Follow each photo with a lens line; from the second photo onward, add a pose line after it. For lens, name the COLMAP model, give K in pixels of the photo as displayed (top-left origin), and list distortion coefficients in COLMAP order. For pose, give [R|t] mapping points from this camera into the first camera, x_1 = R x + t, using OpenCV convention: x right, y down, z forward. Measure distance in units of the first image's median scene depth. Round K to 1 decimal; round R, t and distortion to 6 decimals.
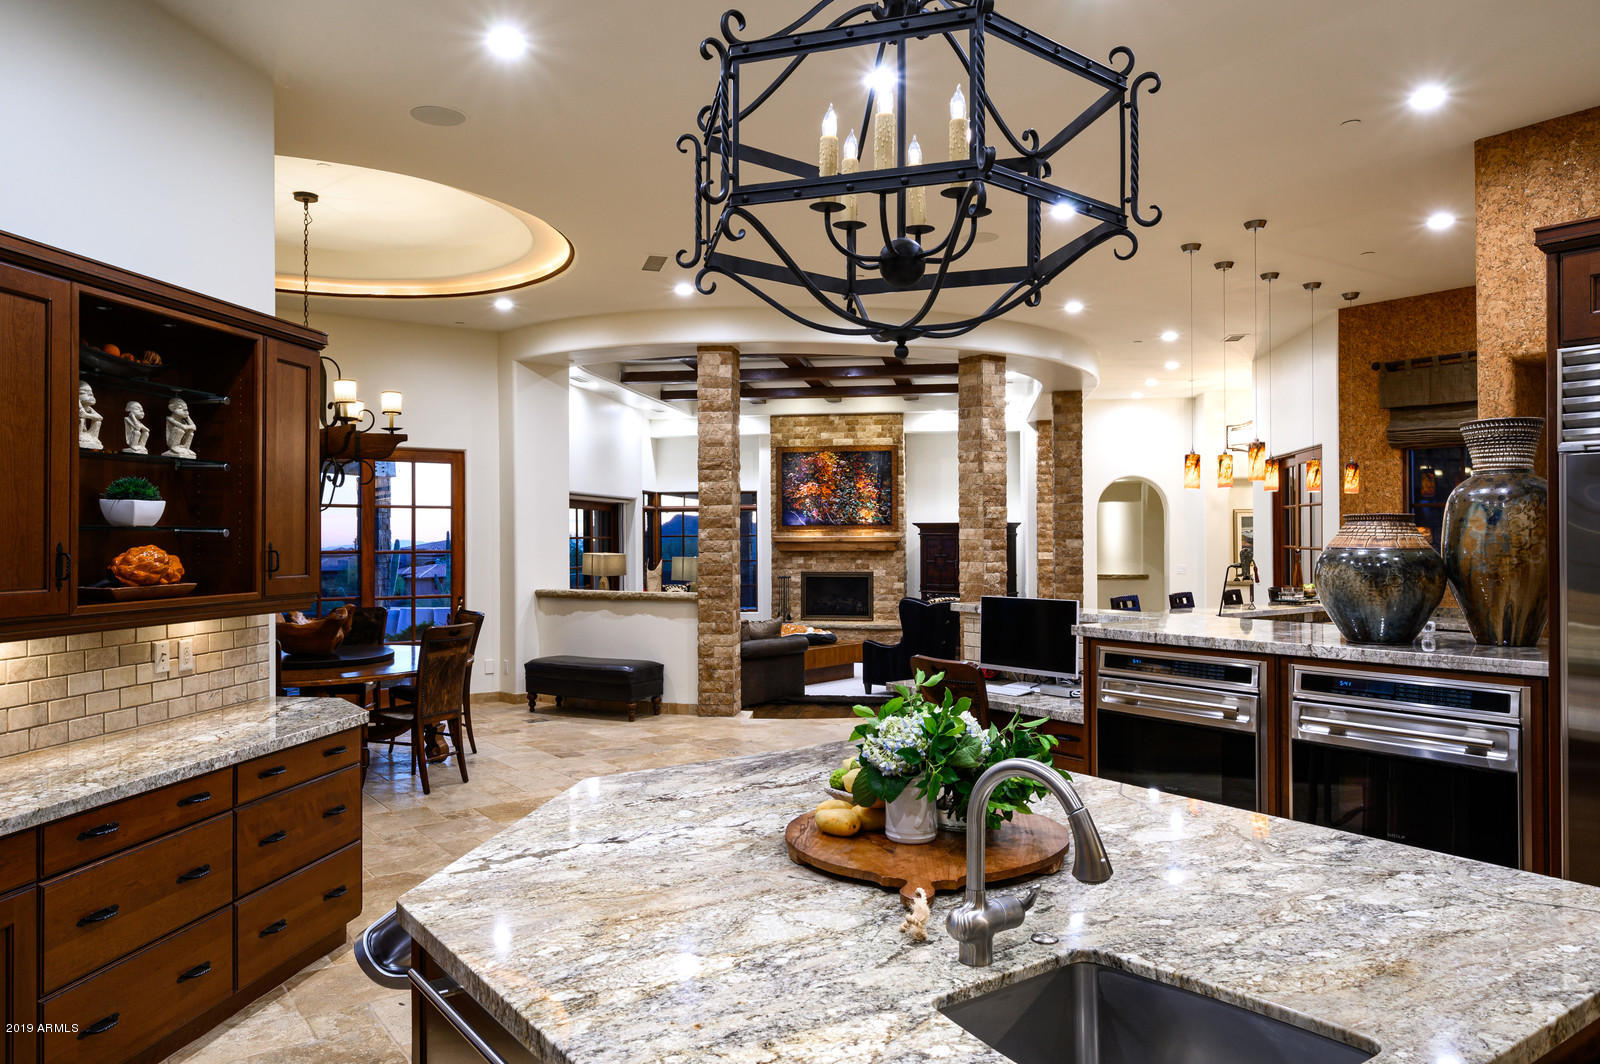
lens RADIAL K [[1099.5, 0, 817.2], [0, 1099.5, 527.5], [0, 0, 1]] dist [-0.007391, 0.007574]
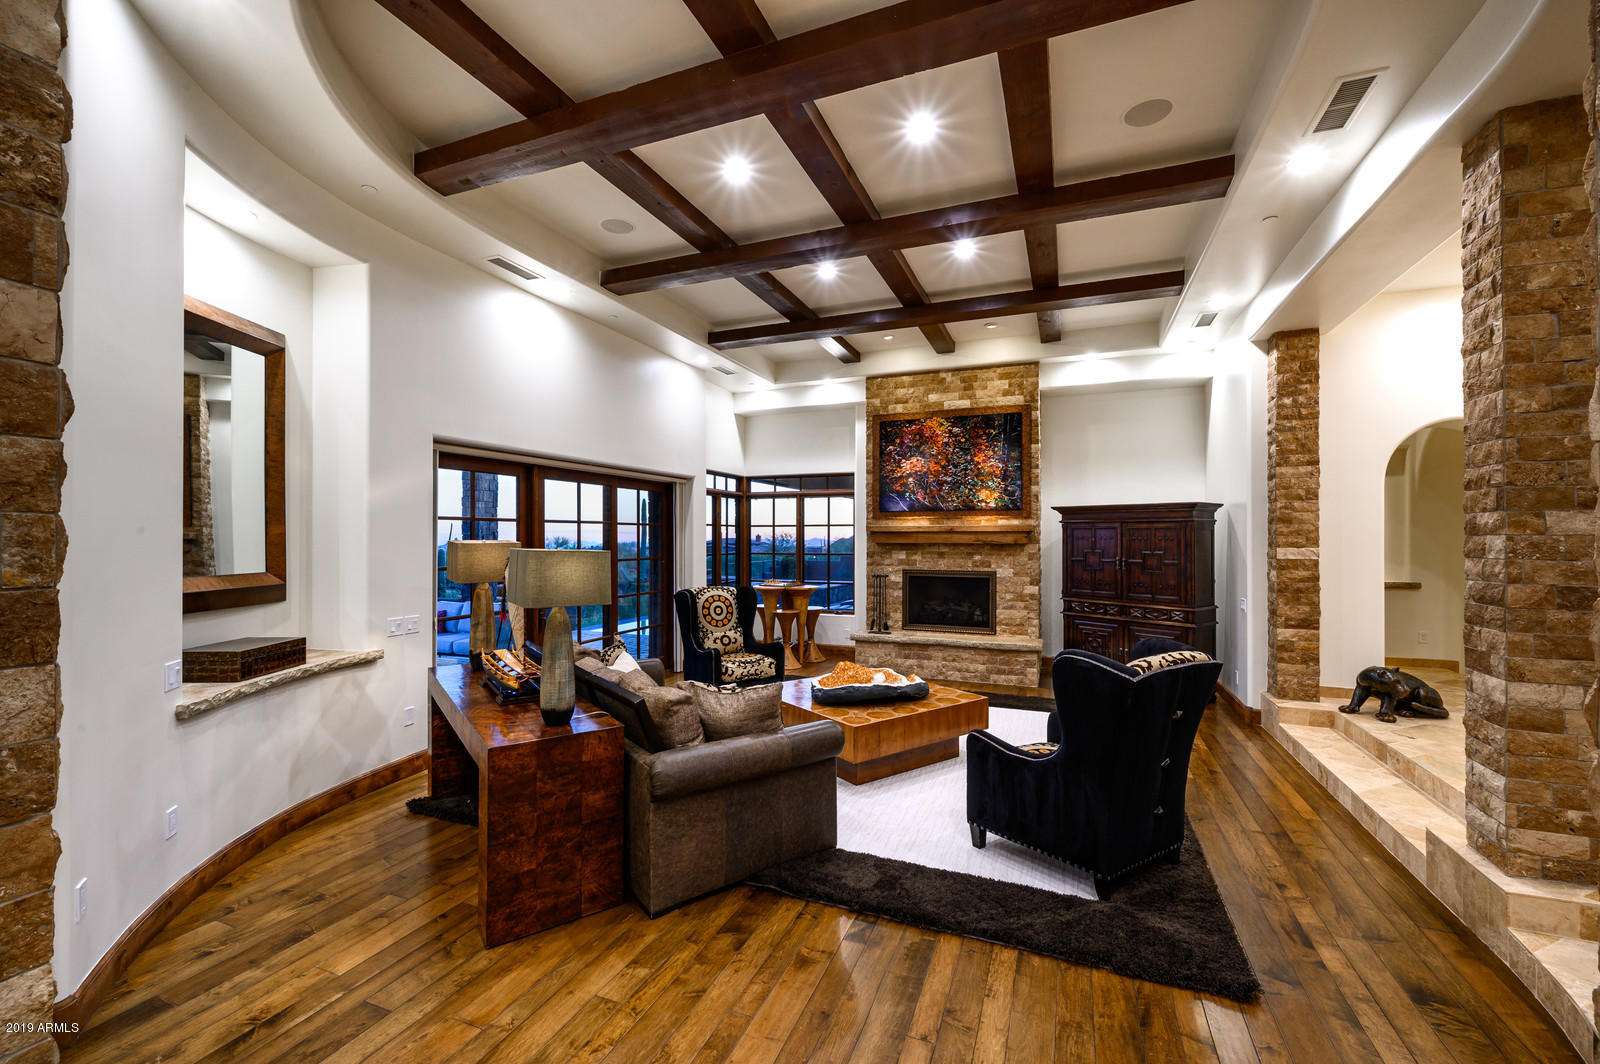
lens RADIAL K [[642.4, 0, 817.1], [0, 642.4, 533.2], [0, 0, 1]] dist [0.000446, 0.000090]
pose [[0.981567, 0.005477, -0.191039, 0.027273], [-0.005186, 0.999985, 0.002020, 0.027149], [0.191048, -0.000992, 0.981580, 1.067421]]
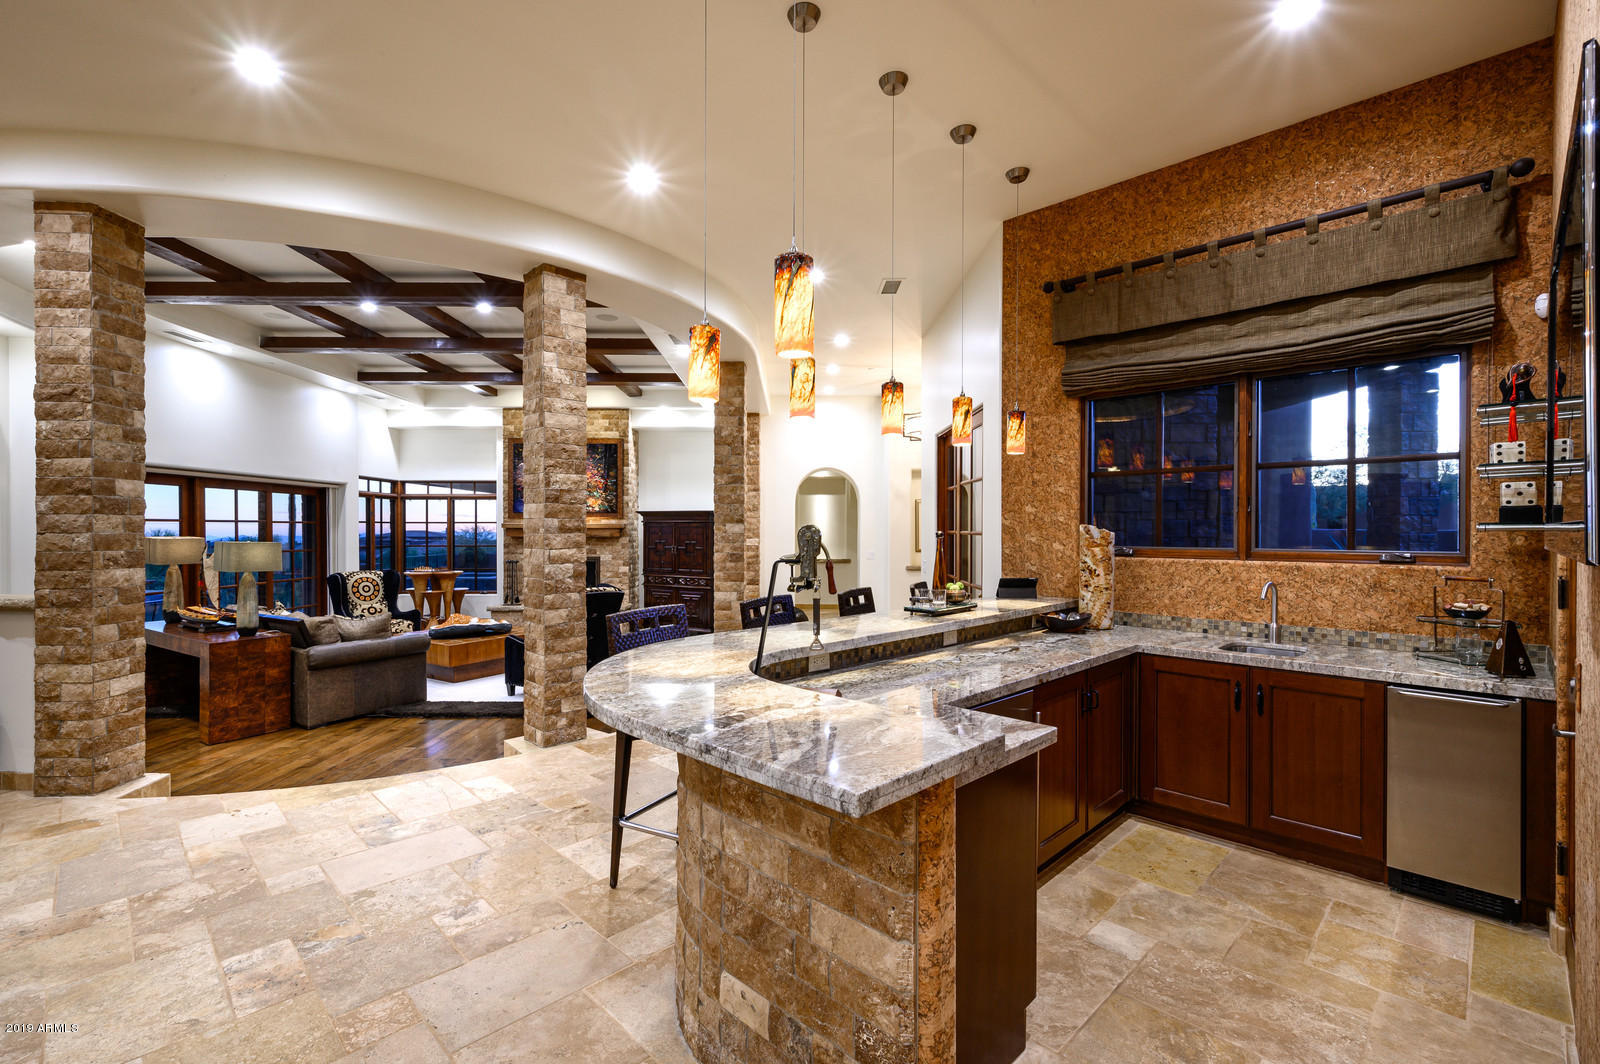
lens RADIAL K [[717.0, 0, 819.5], [0, 717.0, 531.7], [0, 0, 1]] dist [-0.002163, 0.000217]
pose [[0.983493, 0.005138, 0.180872, 0.268895], [-0.007073, 0.999924, 0.010056, 0.015165], [-0.180807, -0.011170, 0.983455, 0.547819]]
